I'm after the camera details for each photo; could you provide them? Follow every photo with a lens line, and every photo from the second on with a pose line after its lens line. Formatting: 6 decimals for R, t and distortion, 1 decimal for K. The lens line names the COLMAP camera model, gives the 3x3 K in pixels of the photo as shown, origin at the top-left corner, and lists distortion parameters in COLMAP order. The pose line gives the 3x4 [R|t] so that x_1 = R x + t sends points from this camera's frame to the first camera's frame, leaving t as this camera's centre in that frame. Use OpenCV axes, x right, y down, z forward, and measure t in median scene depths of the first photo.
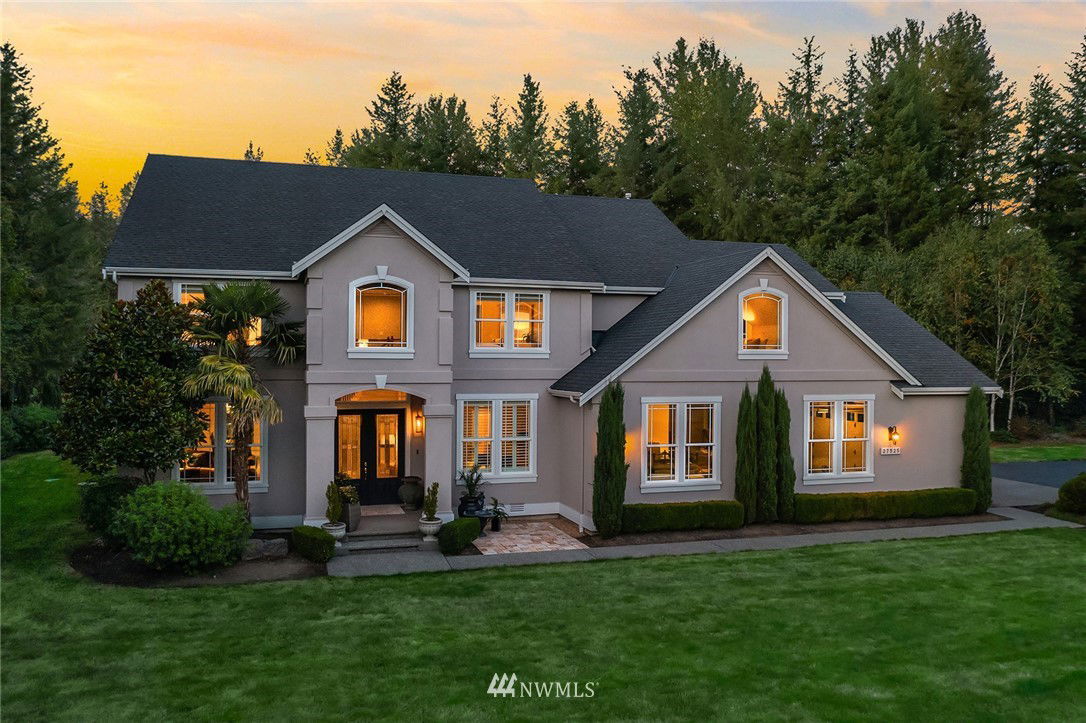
lens RADIAL K [[879.4, 0, 543.0], [0, 879.4, 361.5], [0, 0, 1]] dist [-0.125082, 0.001706]
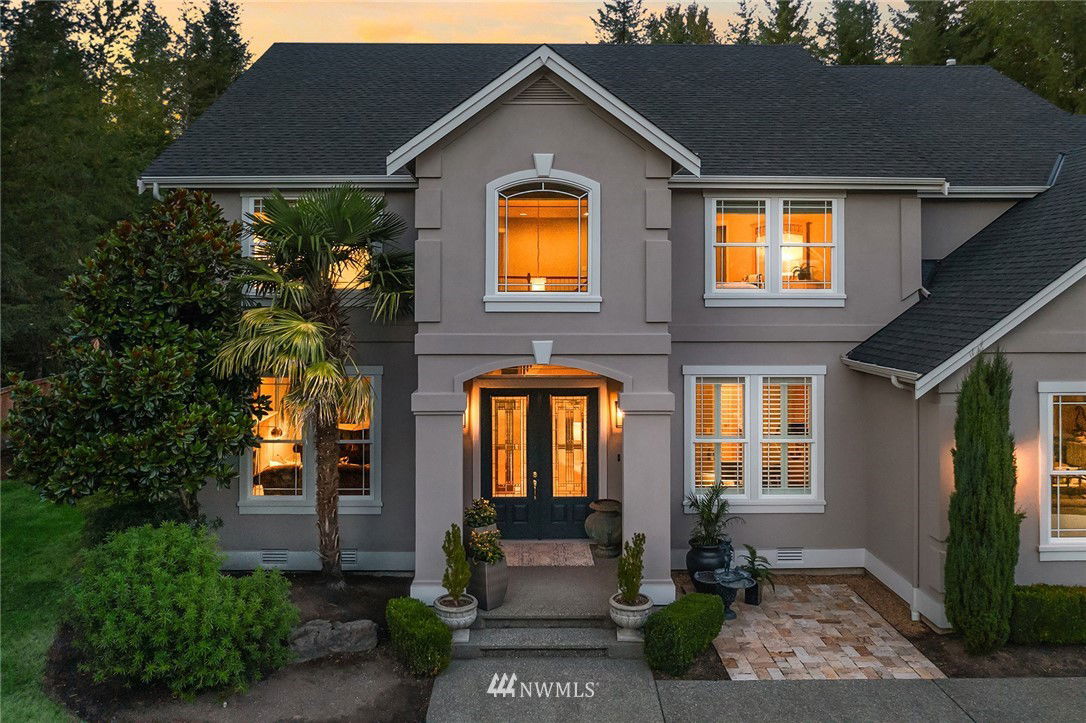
lens RADIAL K [[872.2, 0, 441.4], [0, 872.2, 279.6], [0, 0, 1]] dist [0.001266, 0.002880]
pose [[0.924906, -0.009436, -0.380079, -0.022747], [0.001730, 0.999786, -0.020612, -0.011345], [0.380192, 0.018406, 0.924724, 0.376030]]
